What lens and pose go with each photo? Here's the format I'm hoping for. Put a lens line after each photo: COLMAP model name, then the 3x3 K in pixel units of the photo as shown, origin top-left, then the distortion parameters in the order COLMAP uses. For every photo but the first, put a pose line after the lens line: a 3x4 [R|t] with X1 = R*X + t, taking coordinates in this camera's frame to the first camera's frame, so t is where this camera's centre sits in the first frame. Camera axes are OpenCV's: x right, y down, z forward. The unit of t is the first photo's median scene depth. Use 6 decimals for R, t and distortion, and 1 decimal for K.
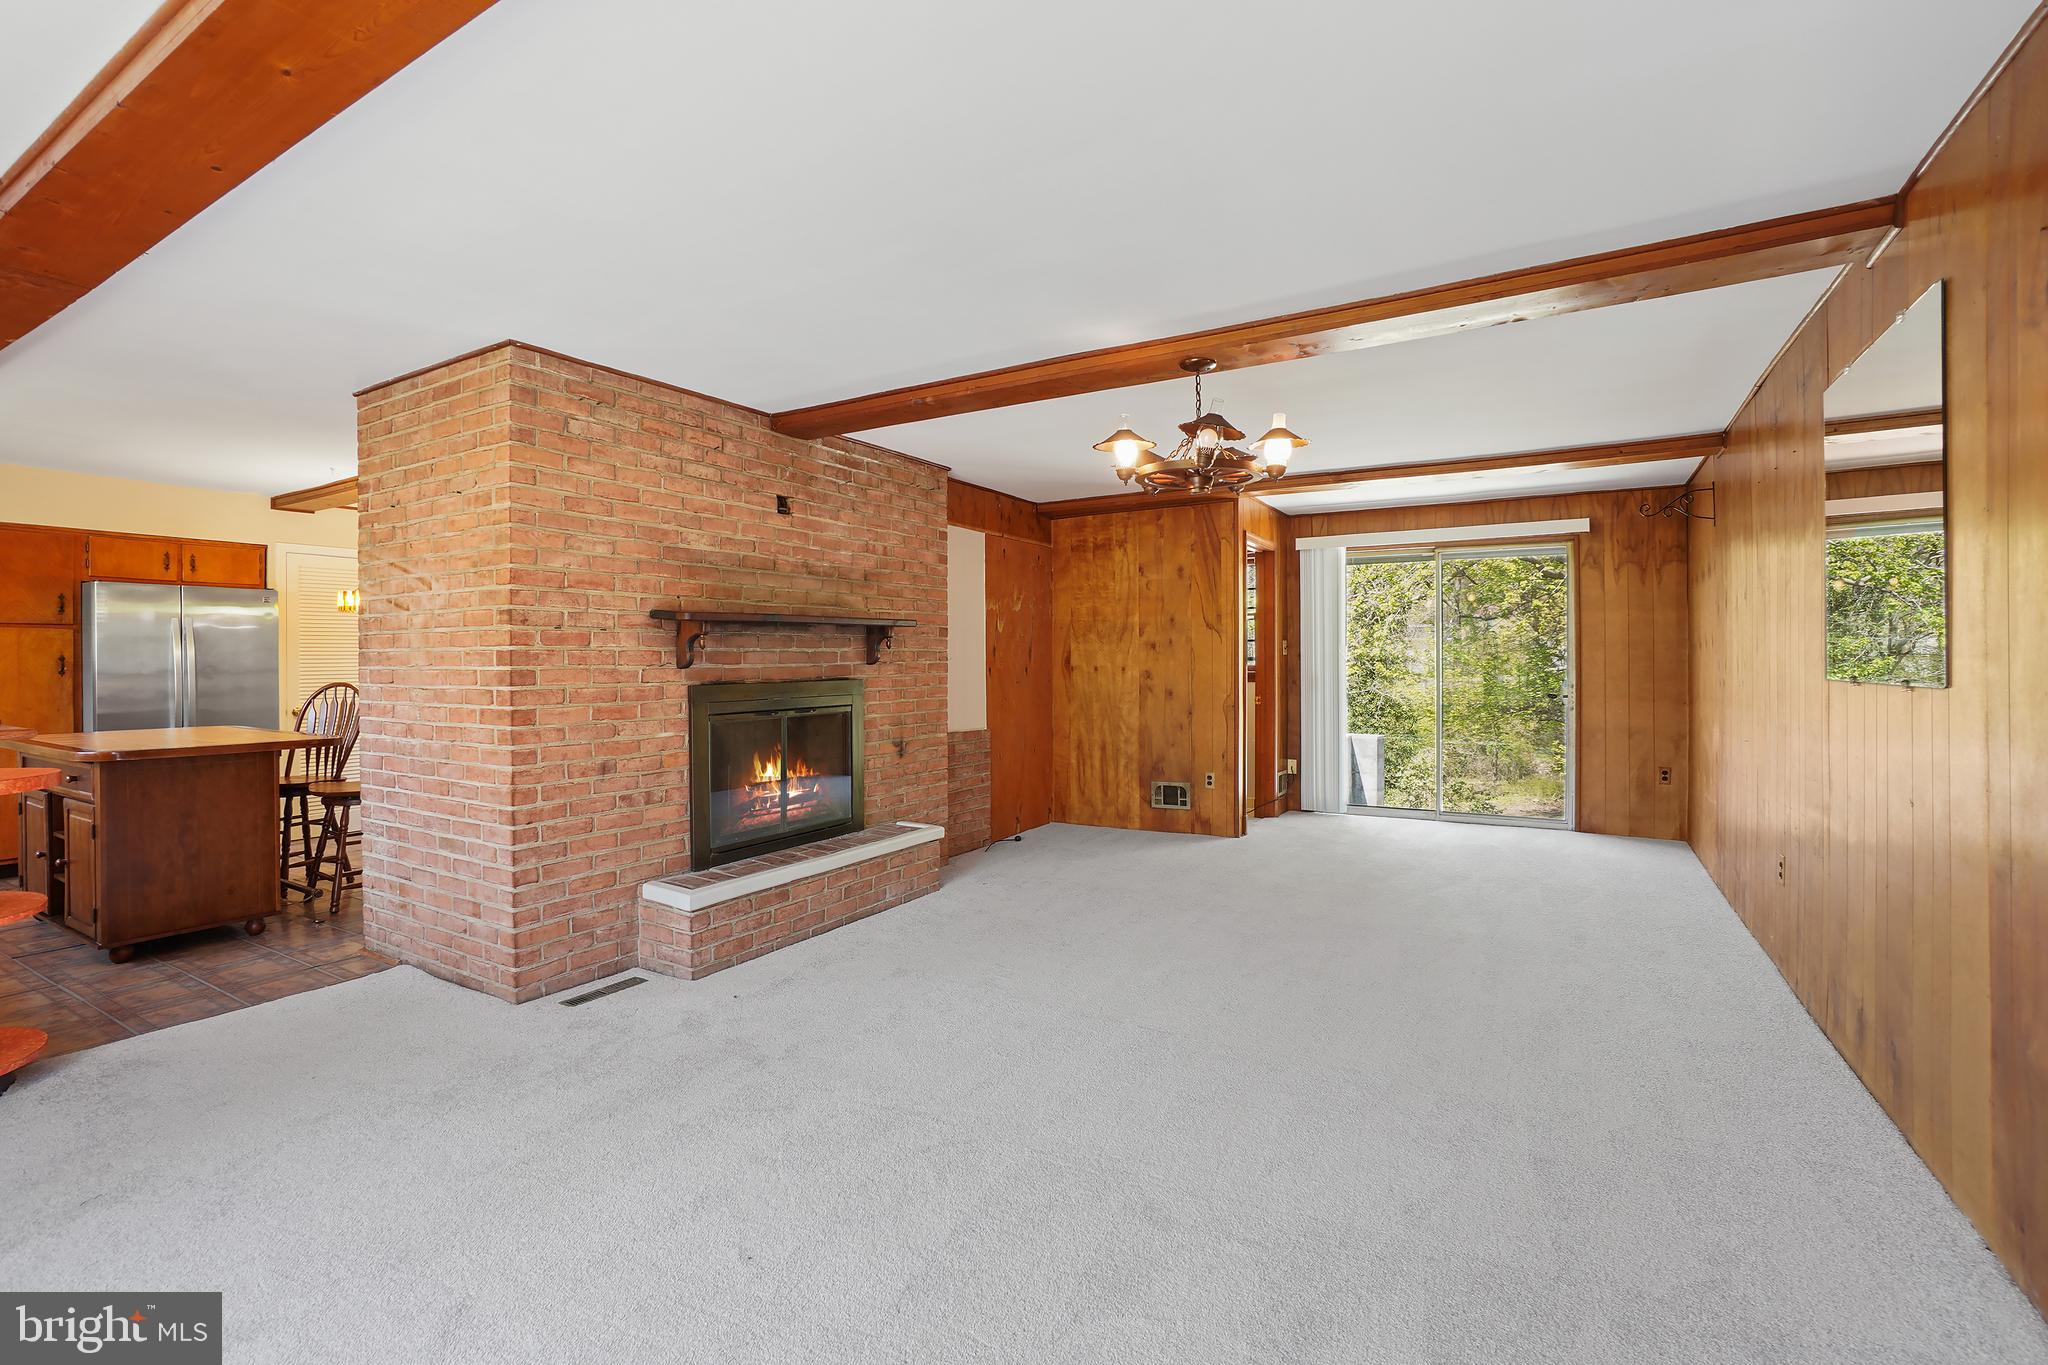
lens RADIAL K [[906.4, 0, 1024.0], [0, 906.4, 682.5], [0, 0, 1]] dist [-0.063589, 0.024032]
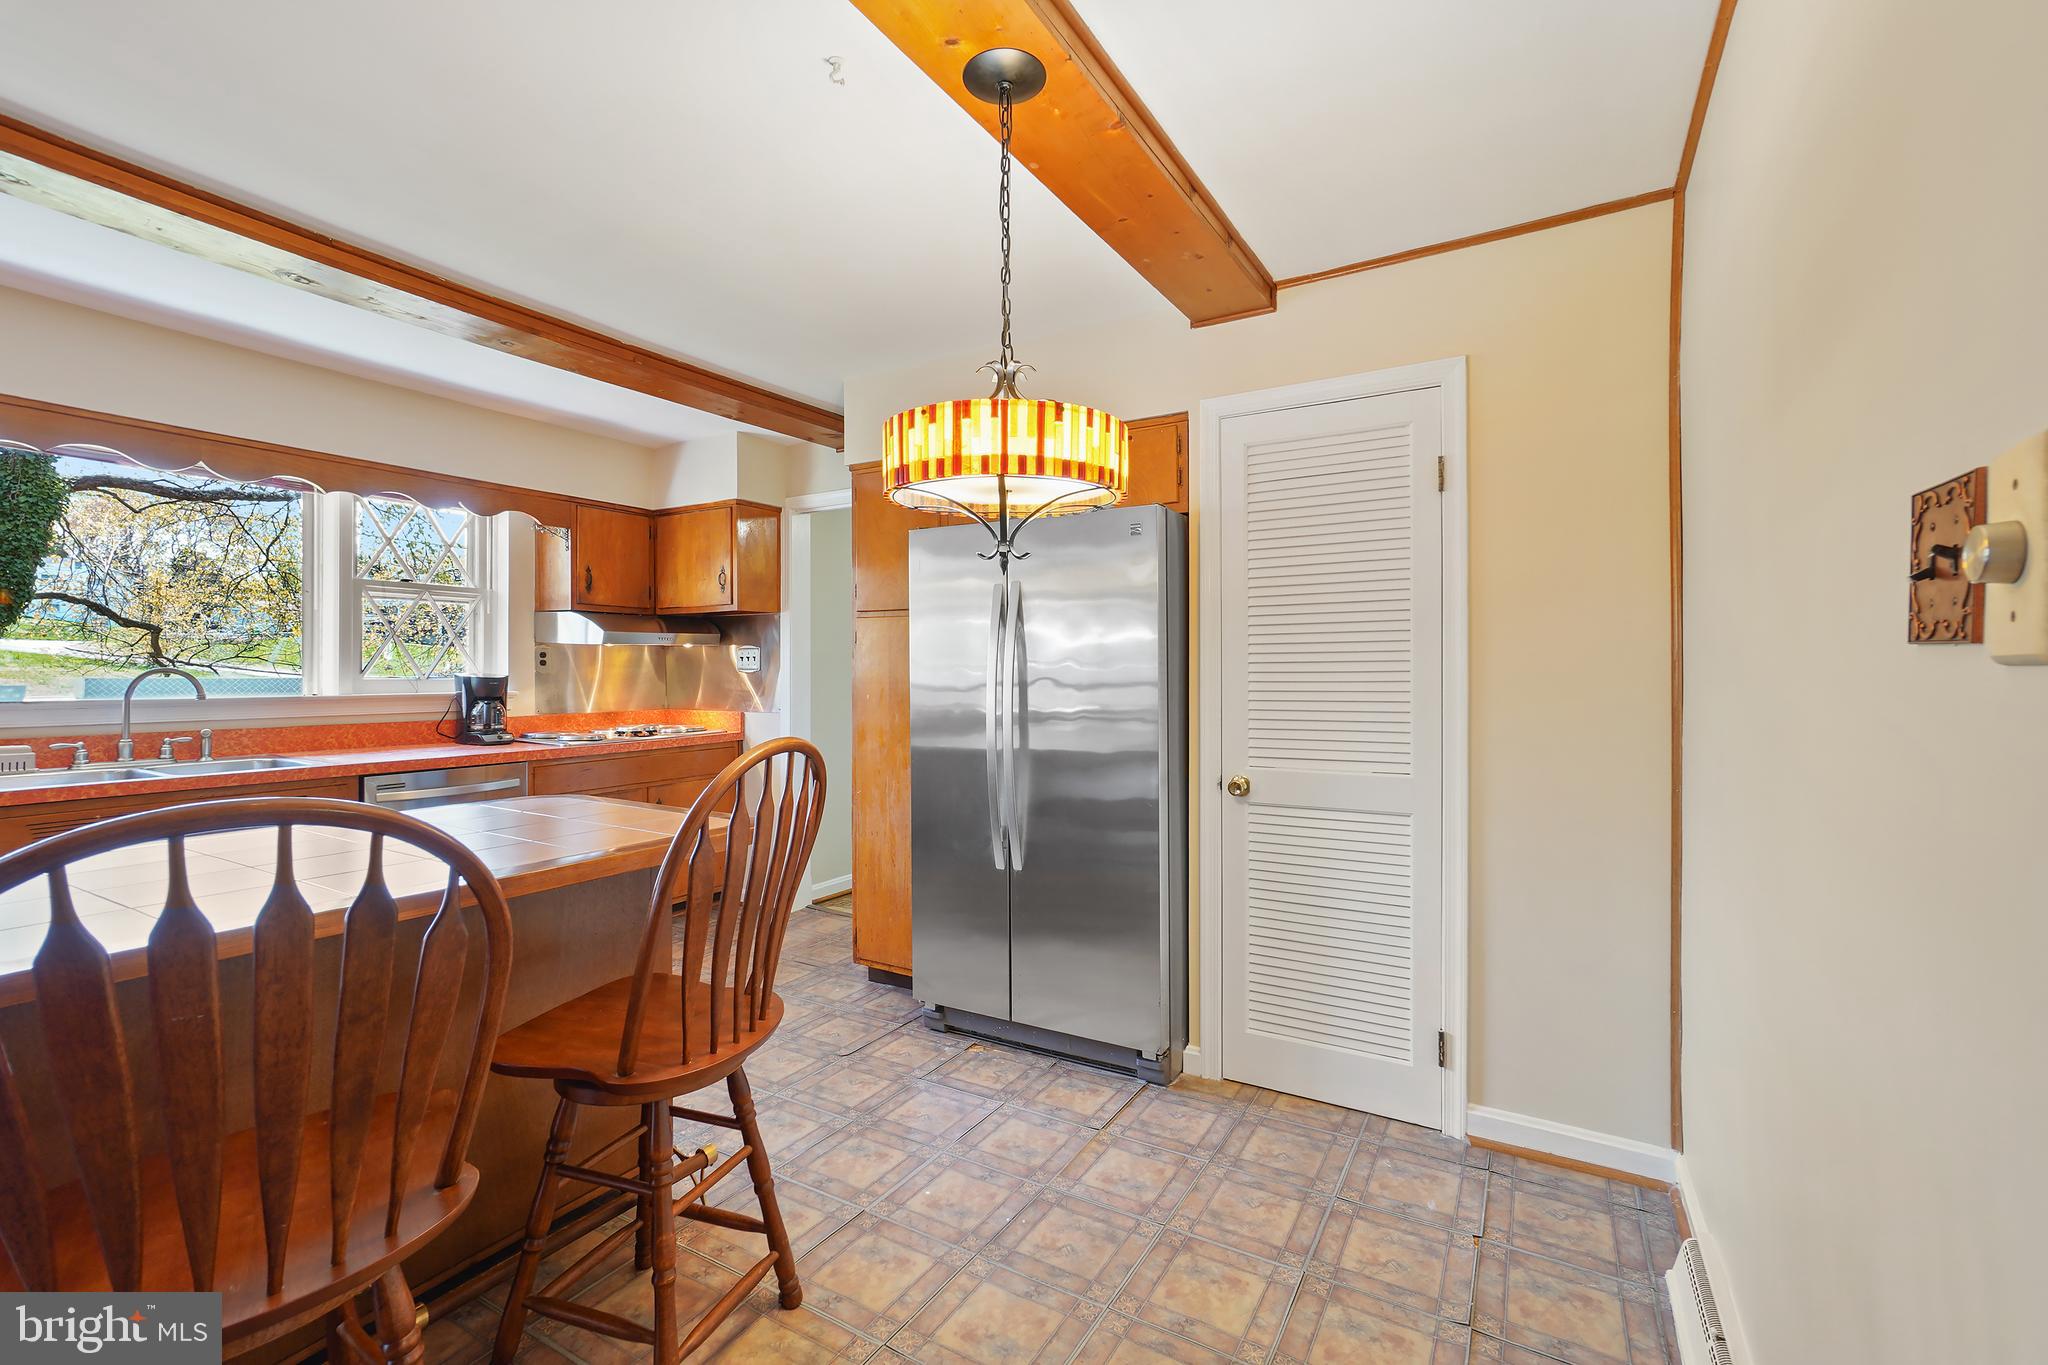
lens RADIAL K [[903.8, 0, 999.4], [0, 903.8, 669.1], [0, 0, 1]] dist [-0.000840, 0.021463]
pose [[-0.019530, 0.001673, -0.999808, -0.448578], [-0.025400, 0.999675, 0.002169, -0.023925], [0.999487, 0.025437, -0.019482, 1.052799]]
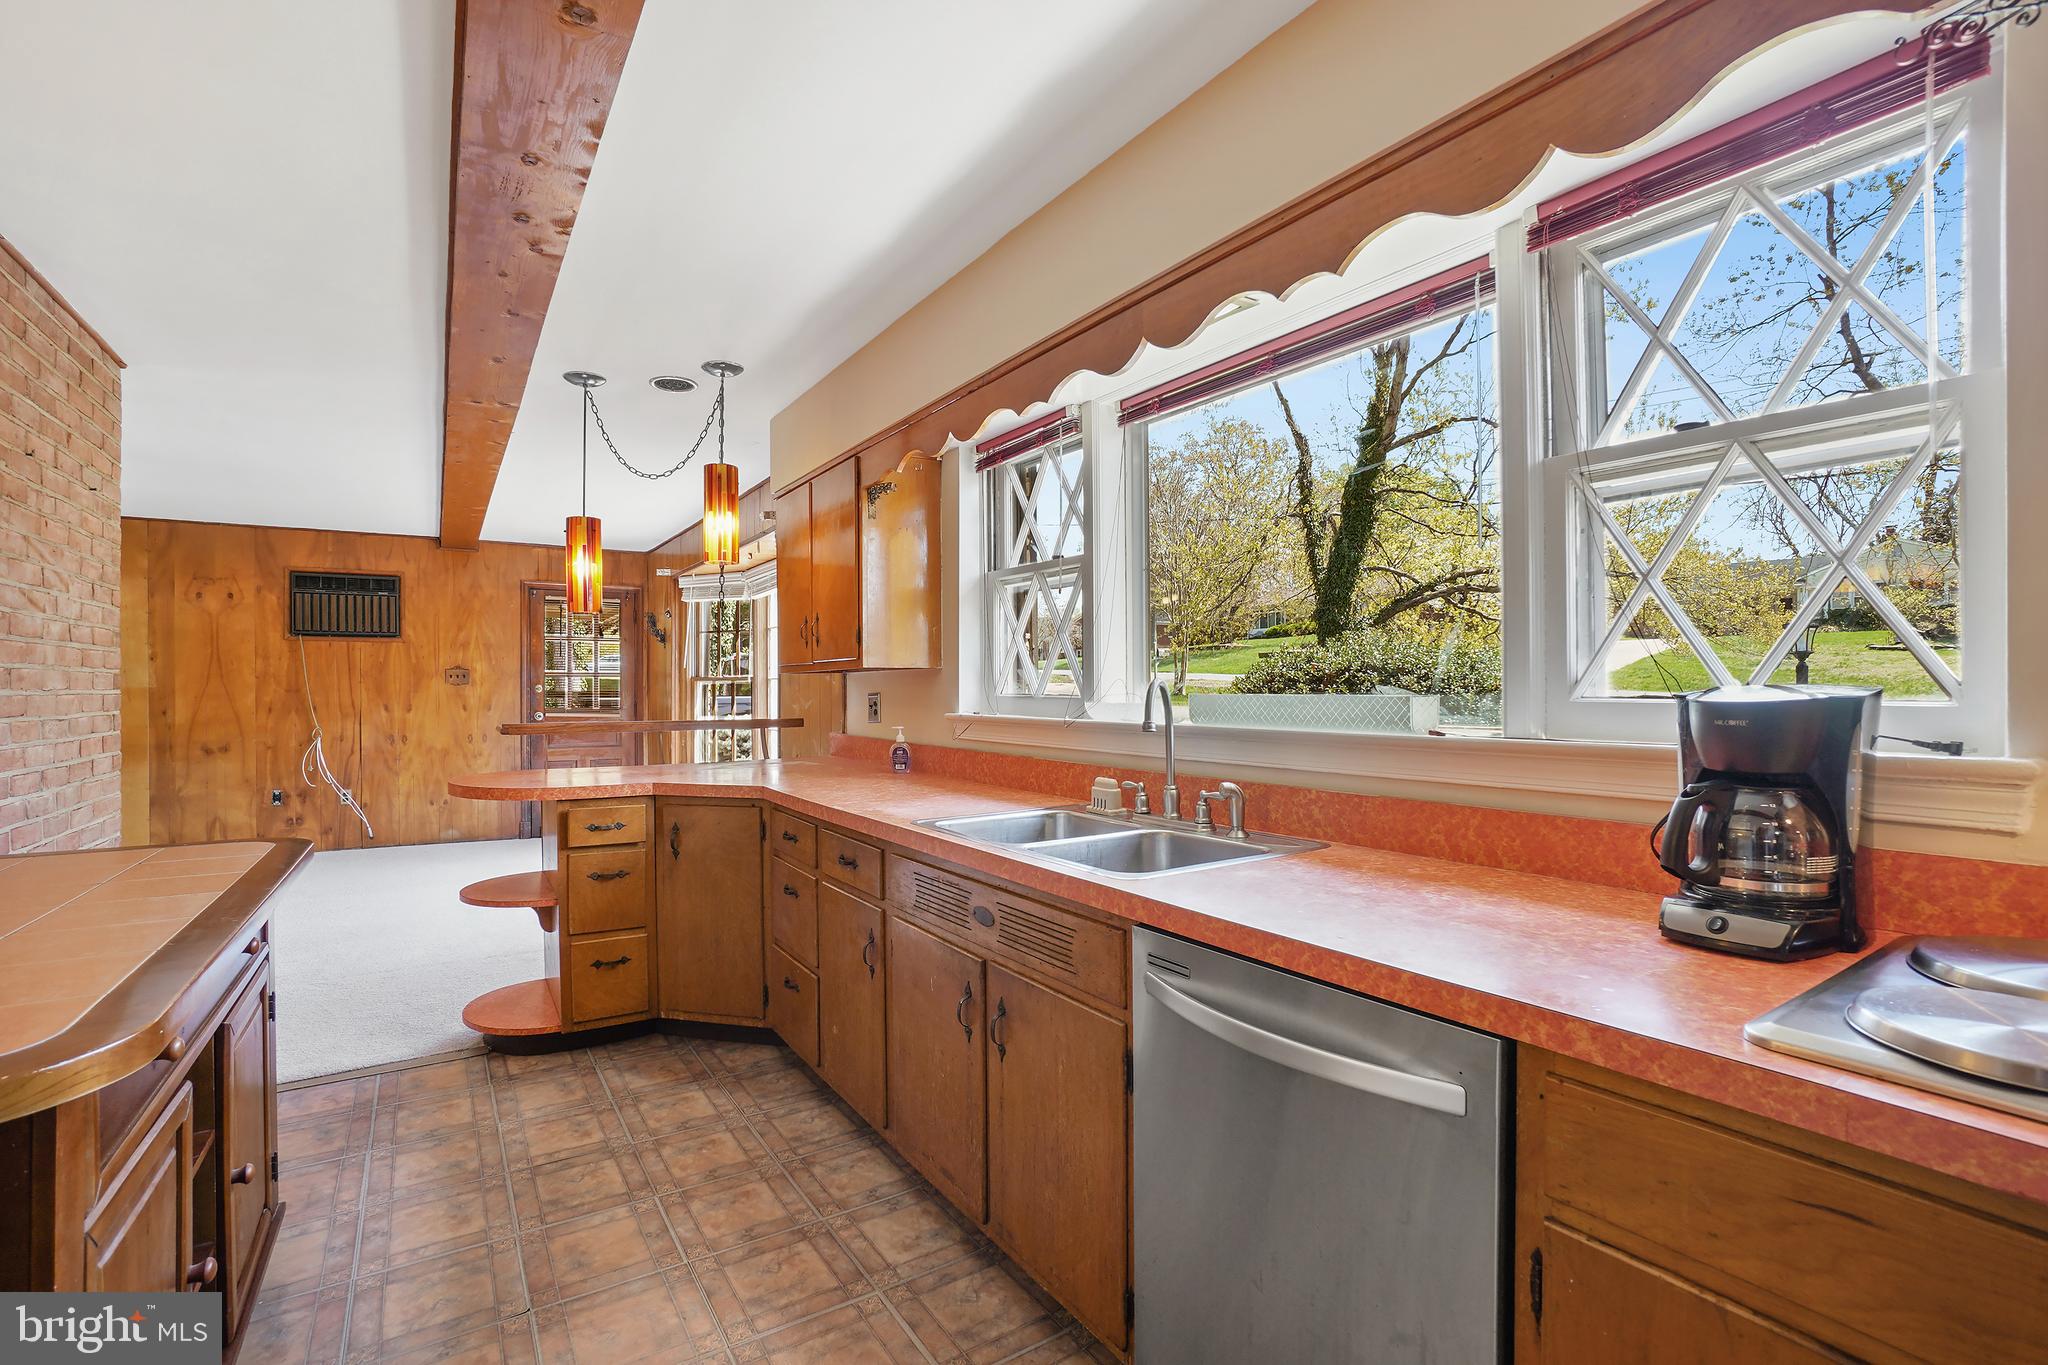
lens RADIAL K [[921.9, 0, 1015.2], [0, 921.9, 690.0], [0, 0, 1]] dist [-0.066829, 0.025840]
pose [[-0.899754, 0.005721, 0.436360, -1.151591], [0.016448, 0.999648, 0.020809, -0.013882], [-0.436087, 0.025900, -0.899532, 0.866590]]
